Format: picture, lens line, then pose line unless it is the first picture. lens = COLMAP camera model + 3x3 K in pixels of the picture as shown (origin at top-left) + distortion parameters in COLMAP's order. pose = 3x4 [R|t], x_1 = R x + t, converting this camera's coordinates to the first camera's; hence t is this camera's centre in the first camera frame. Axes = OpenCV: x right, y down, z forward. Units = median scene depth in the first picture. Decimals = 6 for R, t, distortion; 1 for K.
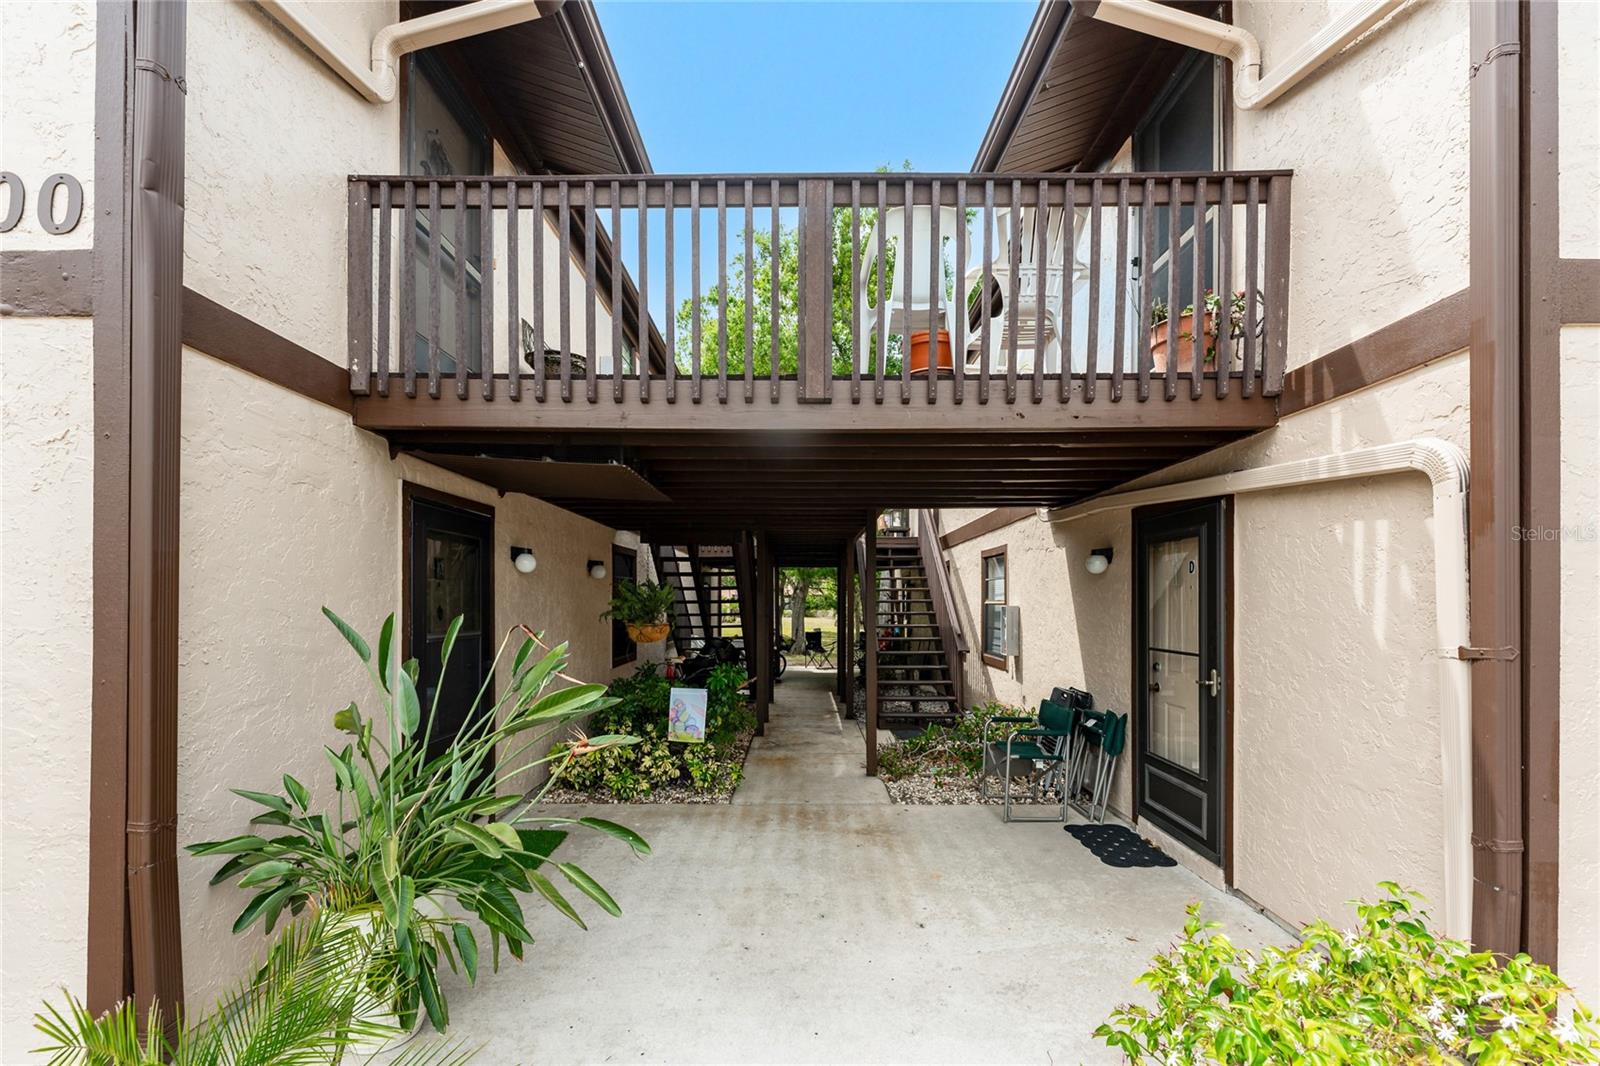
lens RADIAL K [[663.2, 0, 801.2], [0, 663.2, 599.7], [0, 0, 1]] dist [0.000049, -0.000164]
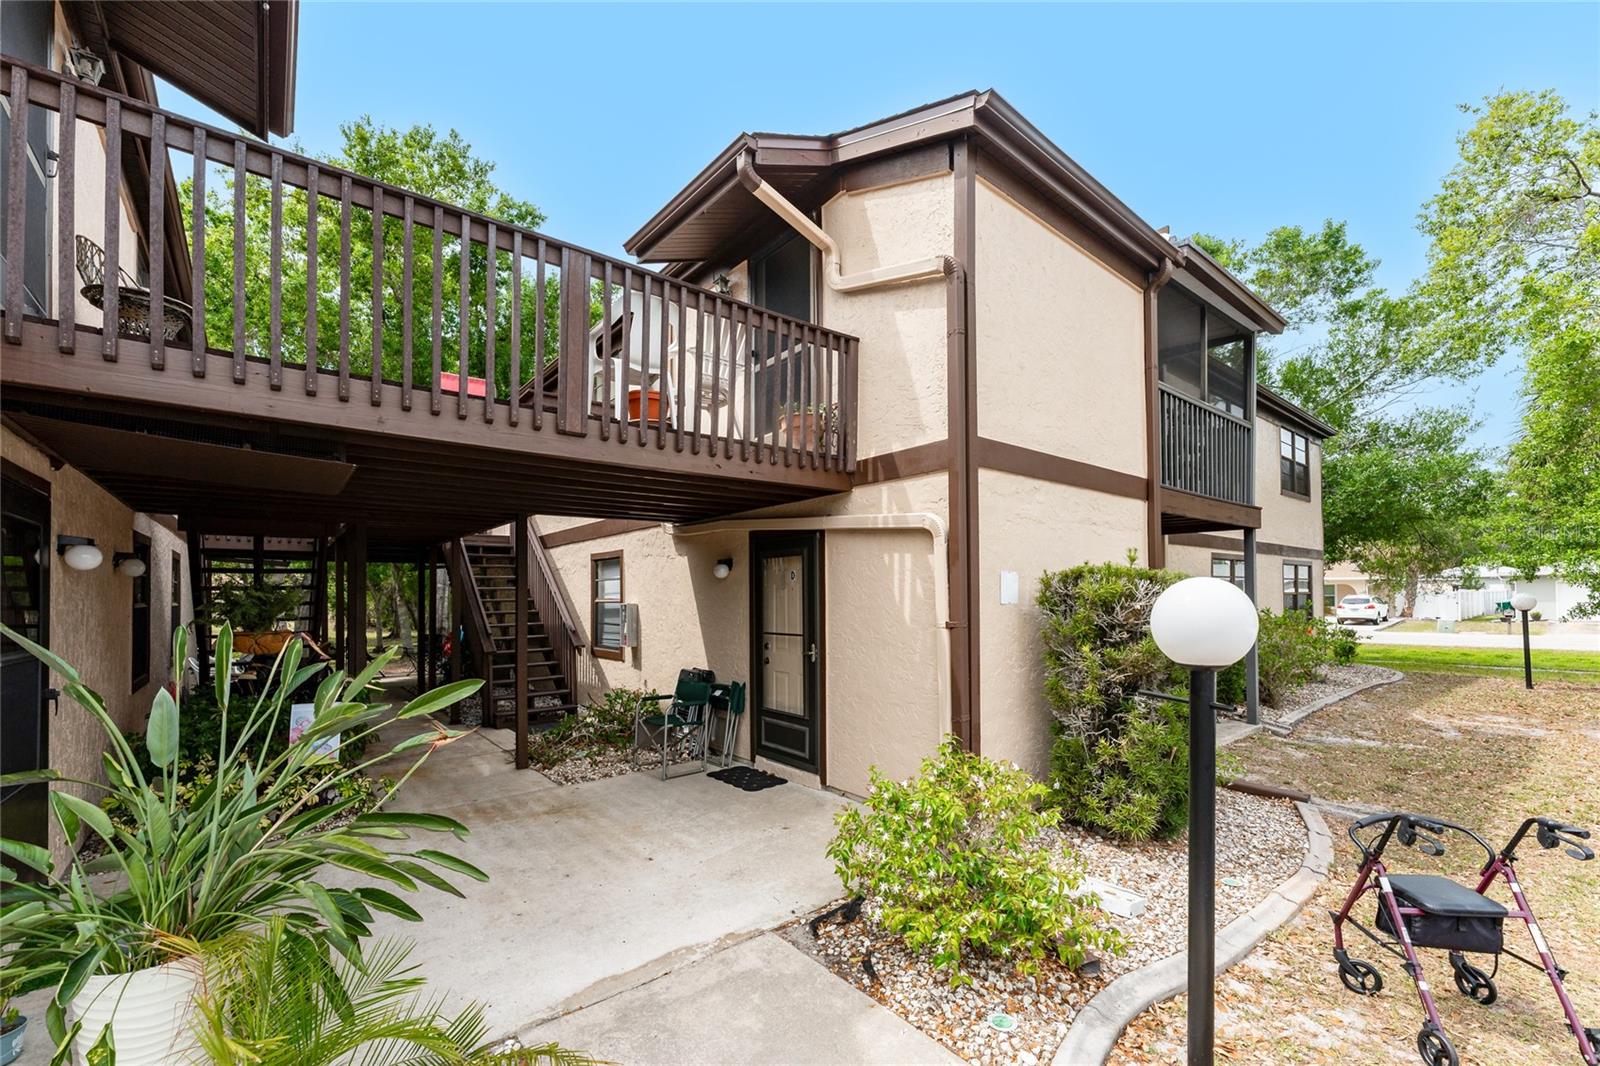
lens RADIAL K [[660.0, 0, 804.5], [0, 660.0, 584.9], [0, 0, 1]] dist [0.000546, -0.000022]
pose [[0.767978, 0.001641, 0.640474, -0.322361], [0.009096, 0.999868, -0.013469, -0.008713], [-0.640412, 0.016169, 0.767862, -0.131093]]
